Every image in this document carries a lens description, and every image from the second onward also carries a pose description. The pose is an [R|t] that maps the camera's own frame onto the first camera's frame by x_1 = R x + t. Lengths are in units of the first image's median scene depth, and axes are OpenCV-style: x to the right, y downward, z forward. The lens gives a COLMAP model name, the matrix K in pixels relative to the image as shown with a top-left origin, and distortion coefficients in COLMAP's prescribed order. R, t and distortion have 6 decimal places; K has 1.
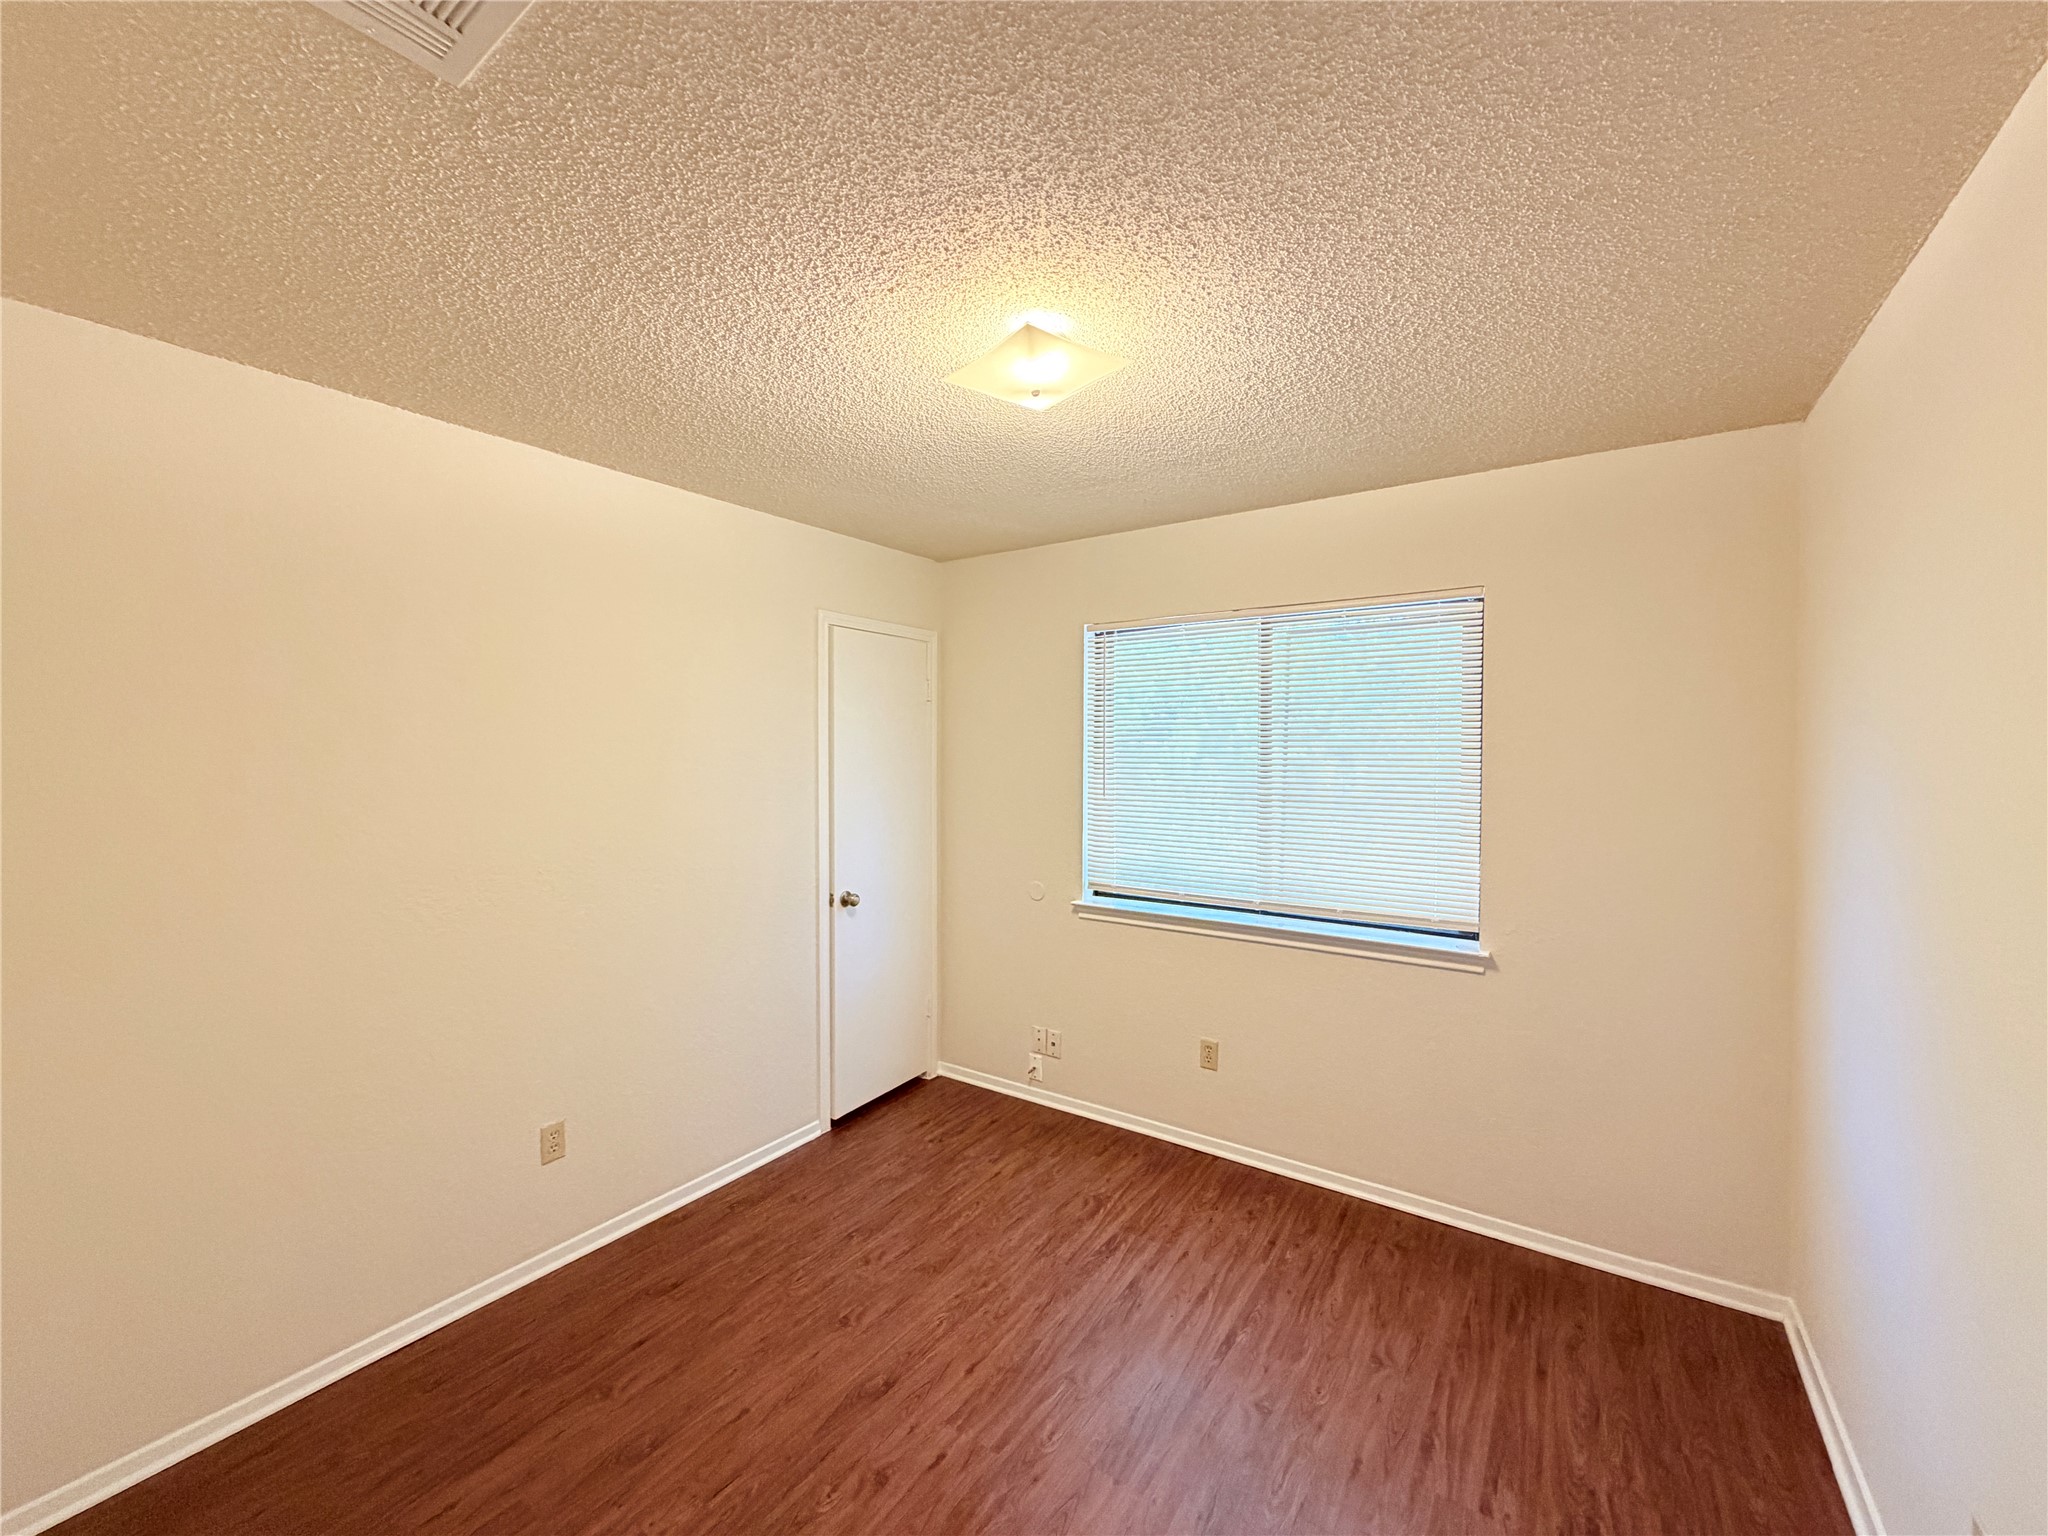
lens RADIAL K [[797.9, 0, 1024.0], [0, 797.9, 768.0], [0, 0, 1]] dist [0.001760, 0.000276]
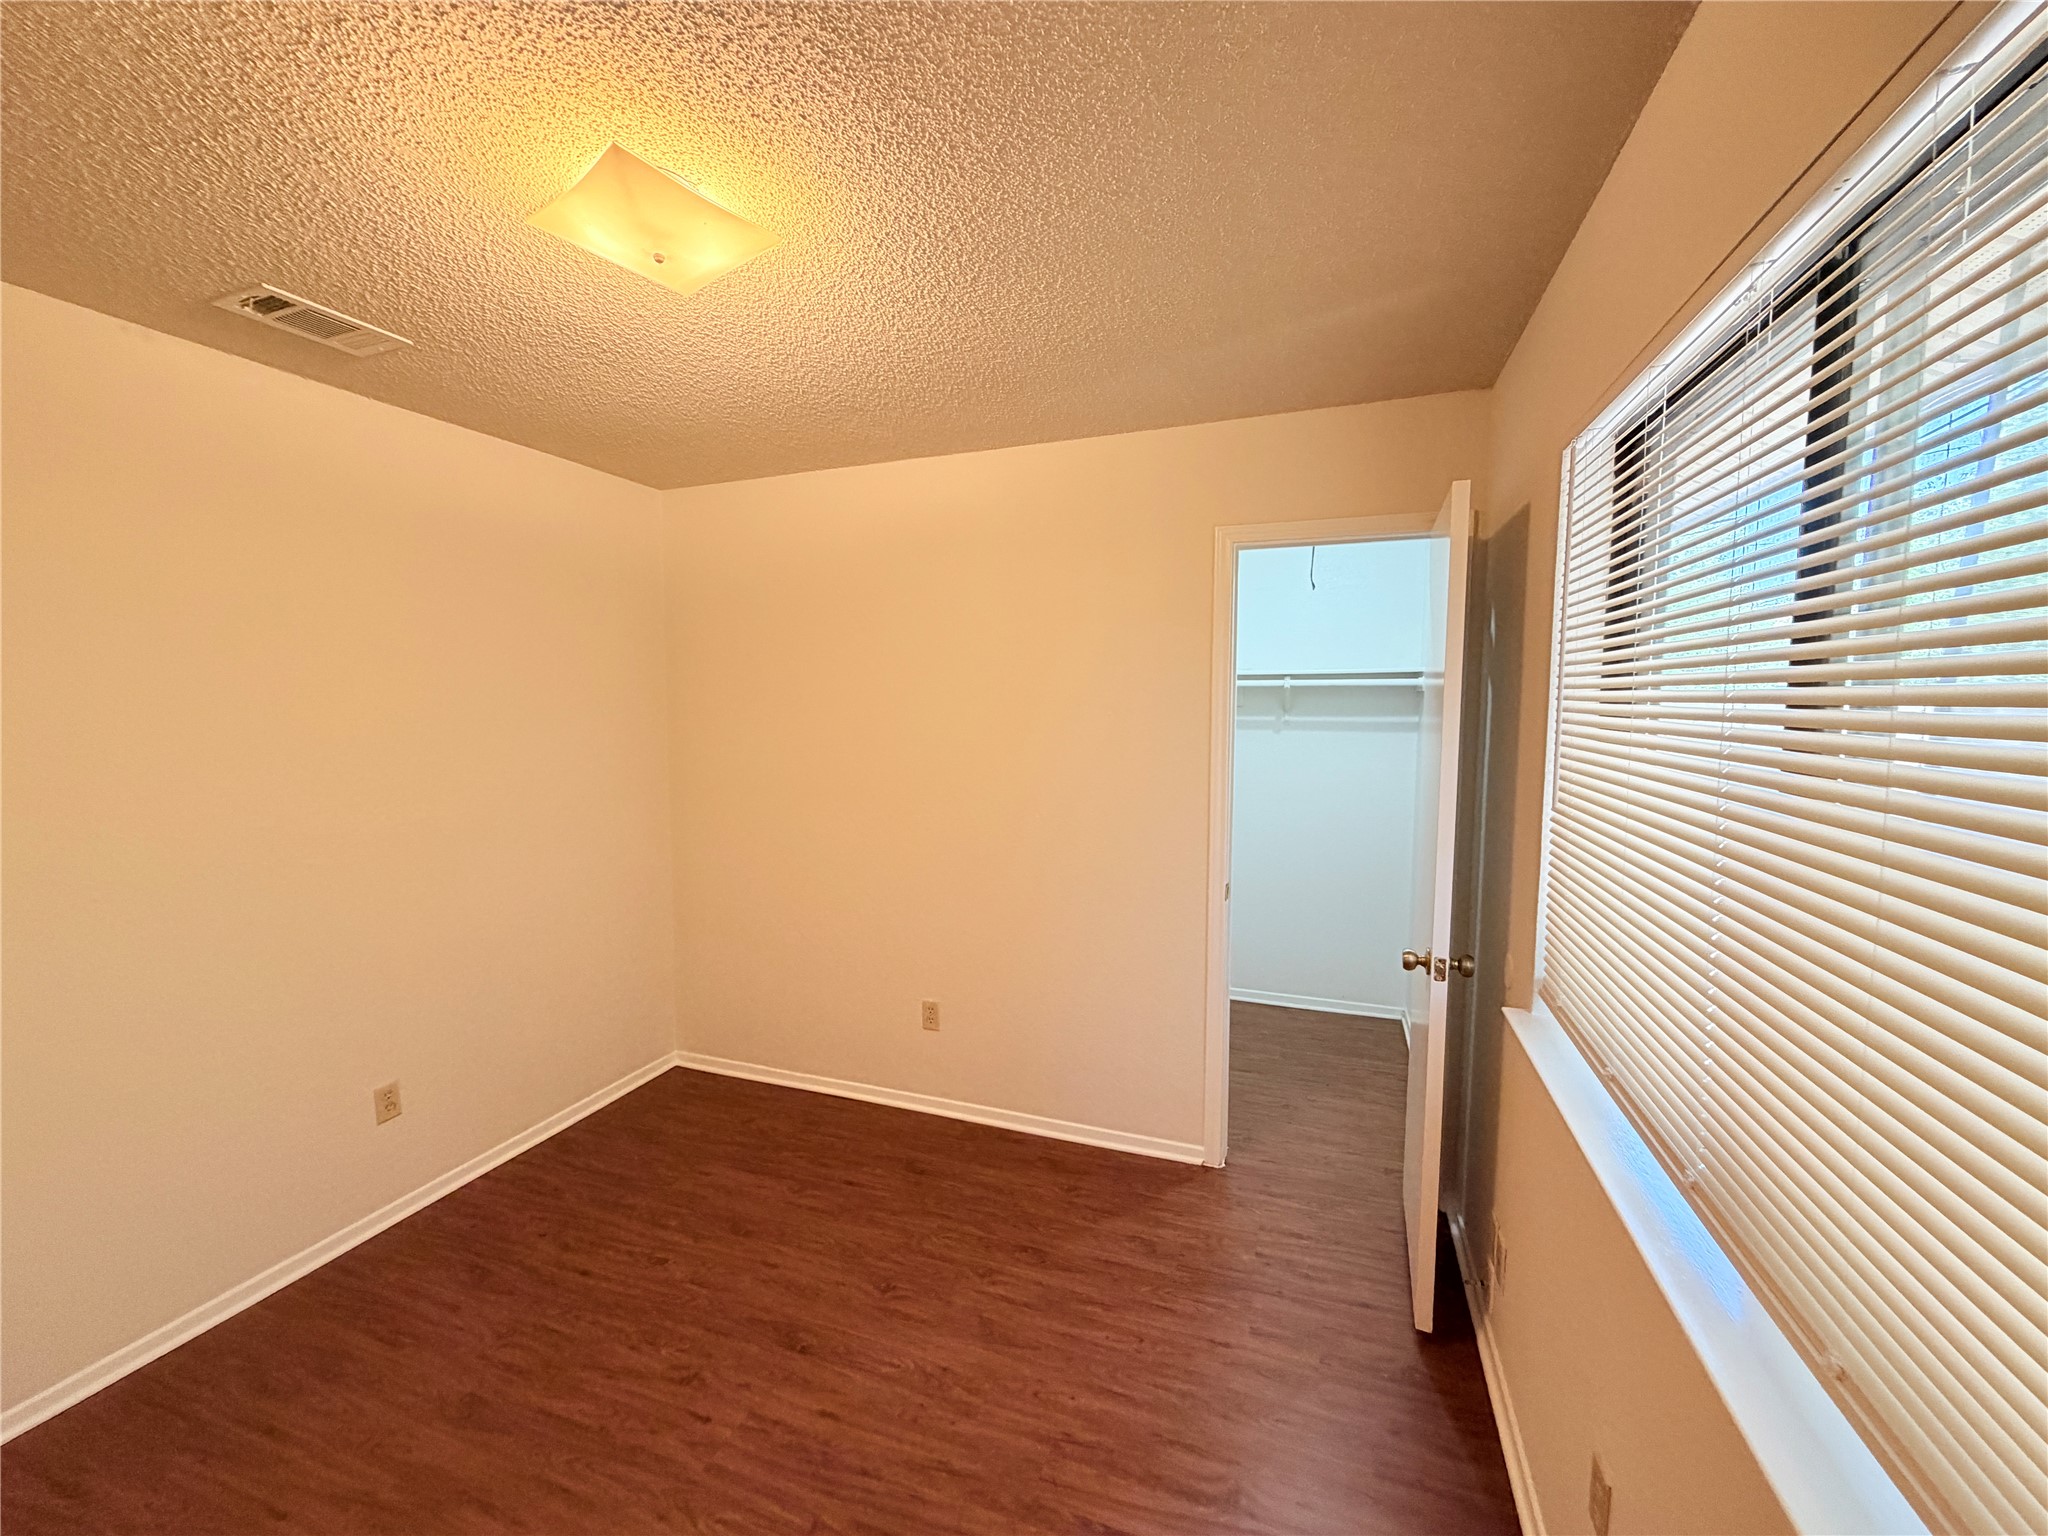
lens RADIAL K [[797.9, 0, 1024.0], [0, 797.9, 768.0], [0, 0, 1]] dist [0.001760, 0.000276]
pose [[0.259911, 0.081209, -0.962212, 0.764614], [-0.015718, 0.996681, 0.079872, -0.044702], [0.965505, -0.005636, 0.260325, 0.945440]]
